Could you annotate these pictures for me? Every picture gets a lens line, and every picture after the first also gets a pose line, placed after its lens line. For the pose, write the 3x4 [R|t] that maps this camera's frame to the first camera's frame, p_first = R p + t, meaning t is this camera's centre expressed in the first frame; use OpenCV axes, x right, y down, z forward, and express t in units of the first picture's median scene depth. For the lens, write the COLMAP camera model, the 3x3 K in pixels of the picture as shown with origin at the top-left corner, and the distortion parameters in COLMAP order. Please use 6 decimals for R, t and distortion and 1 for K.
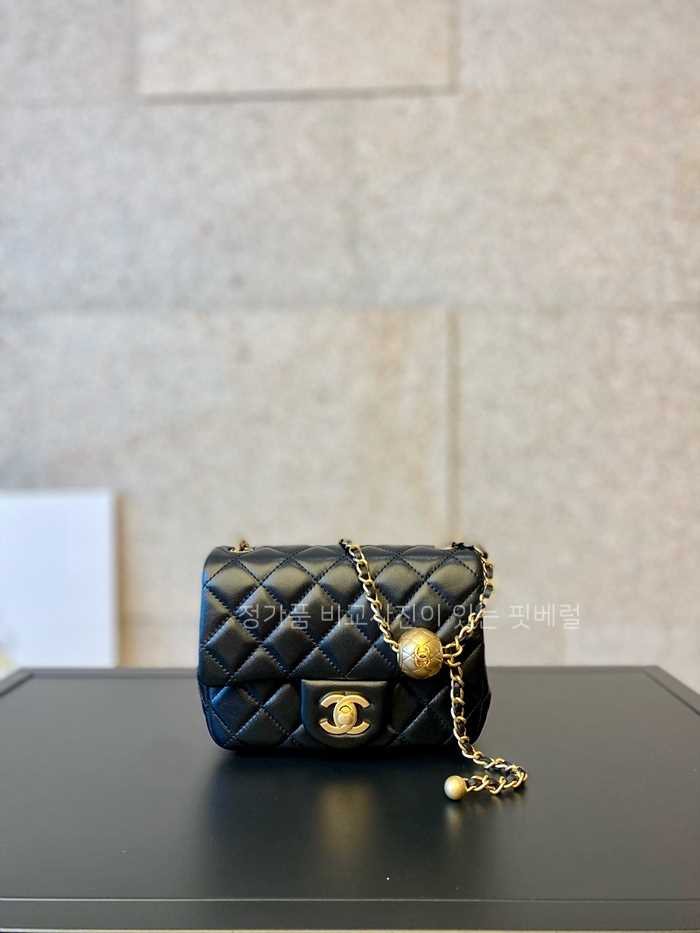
lens RADIAL K [[746.2, 0, 347.8], [0, 746.2, 458.1], [0, 0, 1]] dist [0.006017, -0.028050]
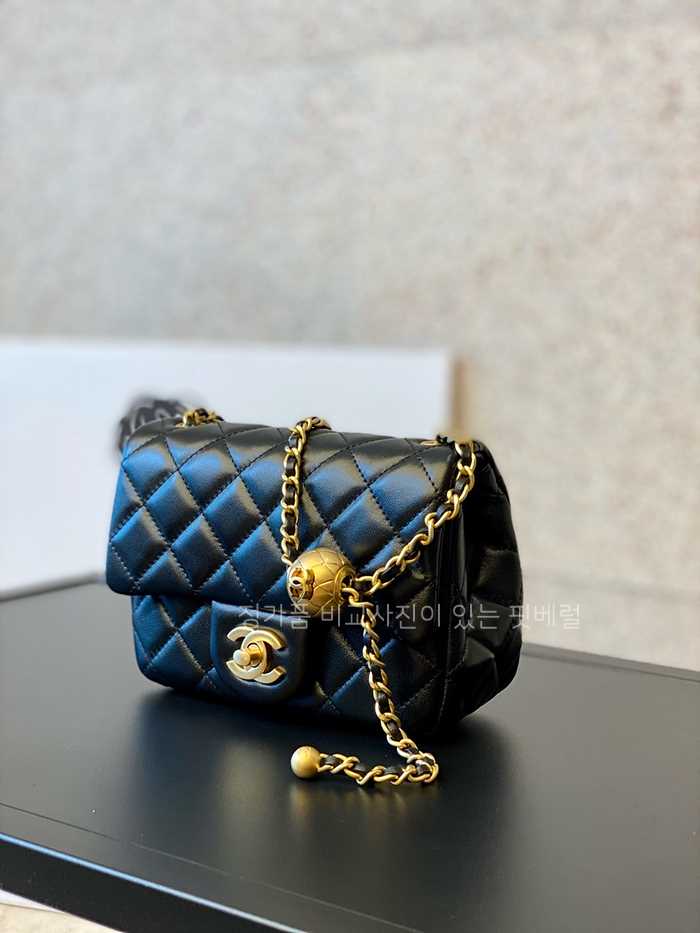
lens RADIAL K [[1473.8, 0, 332.6], [0, 1473.8, 469.0], [0, 0, 1]] dist [0.080316, 0.000000]
pose [[0.827543, 0.088107, -0.554445, 0.822871], [-0.024238, 0.992294, 0.121510, -0.014031], [0.560879, -0.087116, 0.823302, -0.125613]]
